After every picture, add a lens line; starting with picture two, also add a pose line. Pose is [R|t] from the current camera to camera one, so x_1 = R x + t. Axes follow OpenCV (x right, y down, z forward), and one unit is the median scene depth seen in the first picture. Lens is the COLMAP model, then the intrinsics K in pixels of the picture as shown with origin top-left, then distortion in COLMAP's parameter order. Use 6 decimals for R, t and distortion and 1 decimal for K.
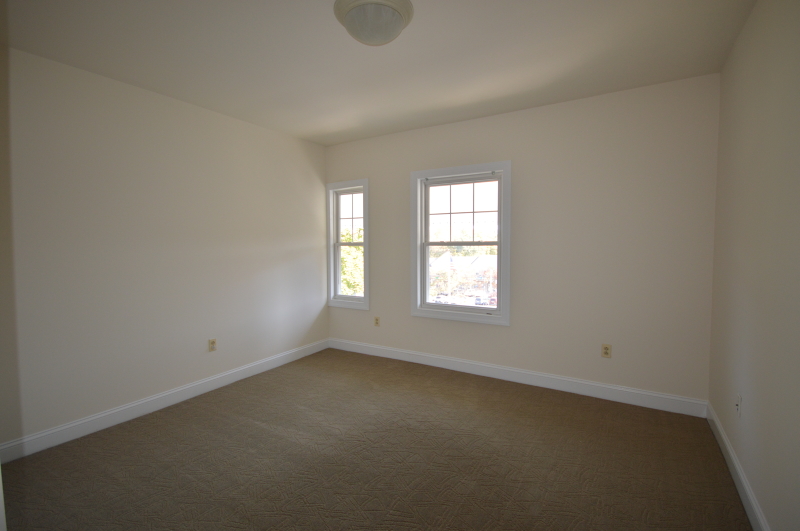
lens RADIAL K [[367.6, 0, 396.8], [0, 367.6, 267.2], [0, 0, 1]] dist [0.034929, 0.000215]
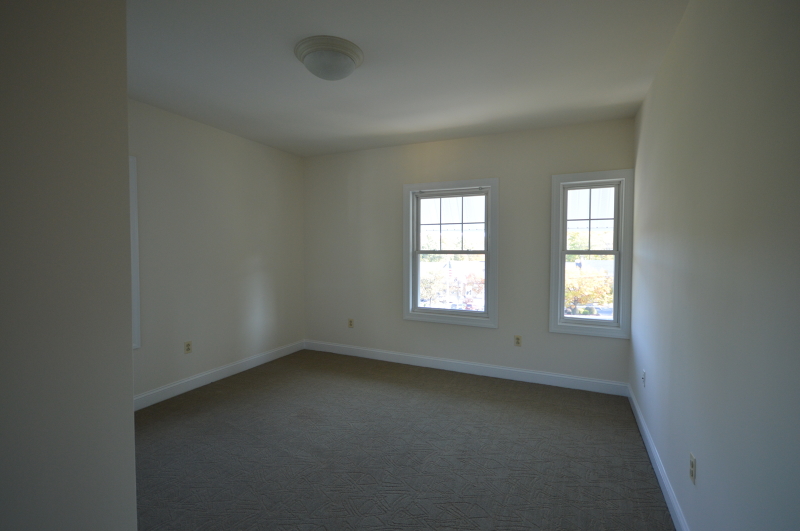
lens RADIAL K [[328.8, 0, 396.0], [0, 328.8, 264.6], [0, 0, 1]] dist [-0.002700, -0.000090]
pose [[0.991374, 0.005695, 0.130940, -0.112963], [-0.002574, 0.999709, -0.023994, -0.003581], [-0.131039, 0.023450, 0.991100, 0.065896]]
